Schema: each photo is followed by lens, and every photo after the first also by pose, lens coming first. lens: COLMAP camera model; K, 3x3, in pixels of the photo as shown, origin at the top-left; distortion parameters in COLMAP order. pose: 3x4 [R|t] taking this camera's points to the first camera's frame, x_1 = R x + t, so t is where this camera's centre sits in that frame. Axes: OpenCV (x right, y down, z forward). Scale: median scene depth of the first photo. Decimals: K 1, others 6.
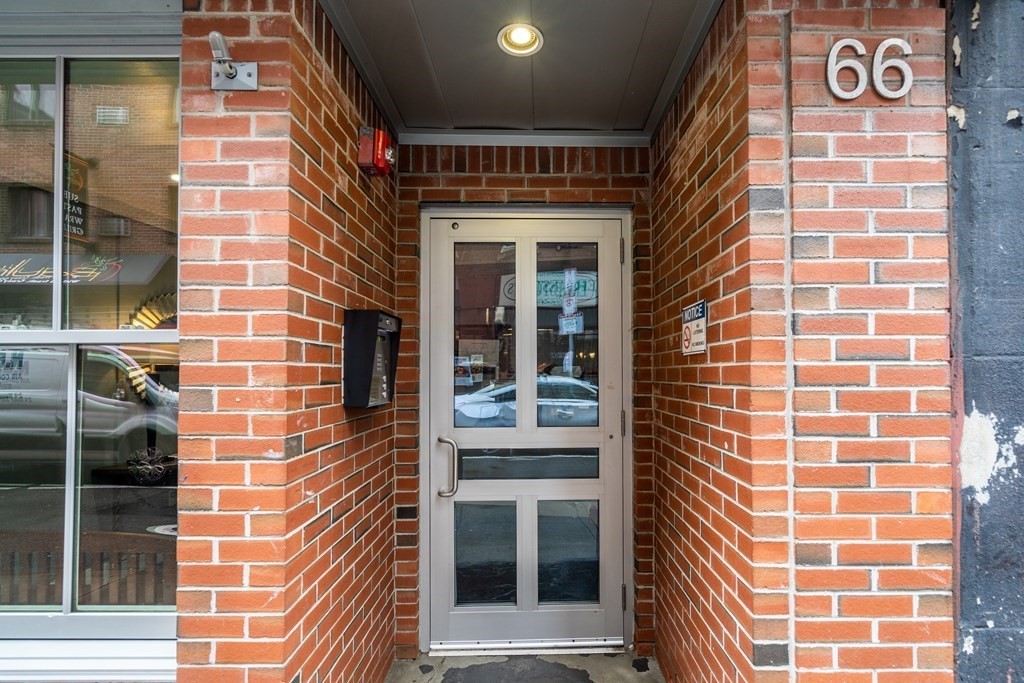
lens RADIAL K [[477.8, 0, 511.9], [0, 477.8, 375.4], [0, 0, 1]] dist [-0.000179, -0.000328]
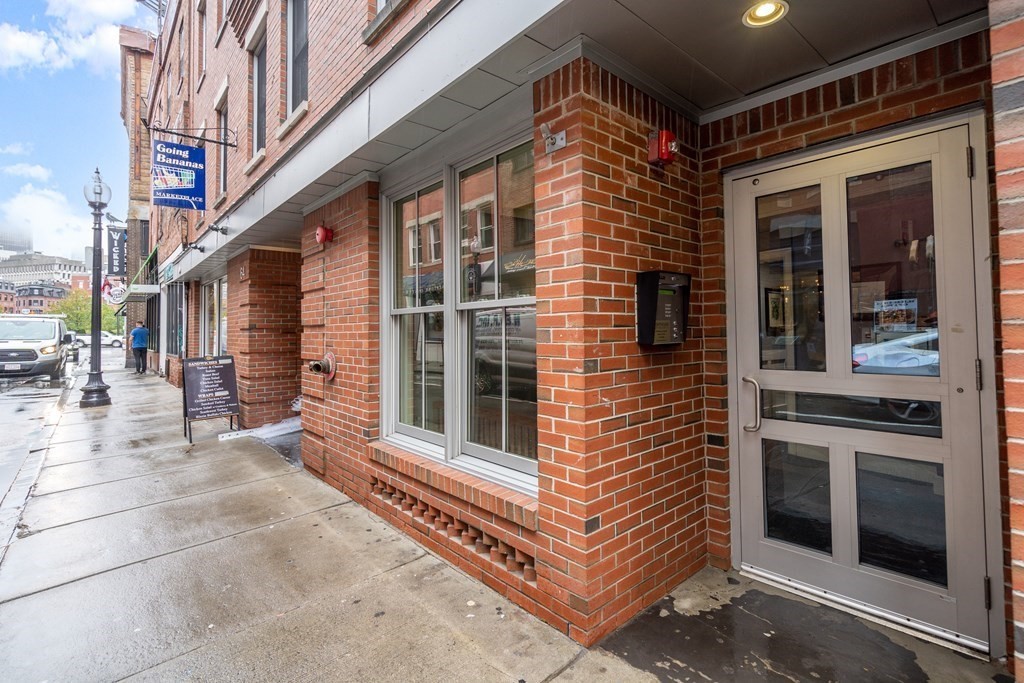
lens RADIAL K [[480.2, 0, 511.7], [0, 480.2, 339.4], [0, 0, 1]] dist [0.001145, -0.000331]
pose [[0.654574, 0.005247, -0.755980, 0.357270], [0.008221, 0.999867, 0.014058, 0.024114], [0.755953, -0.015417, 0.654444, -0.137787]]
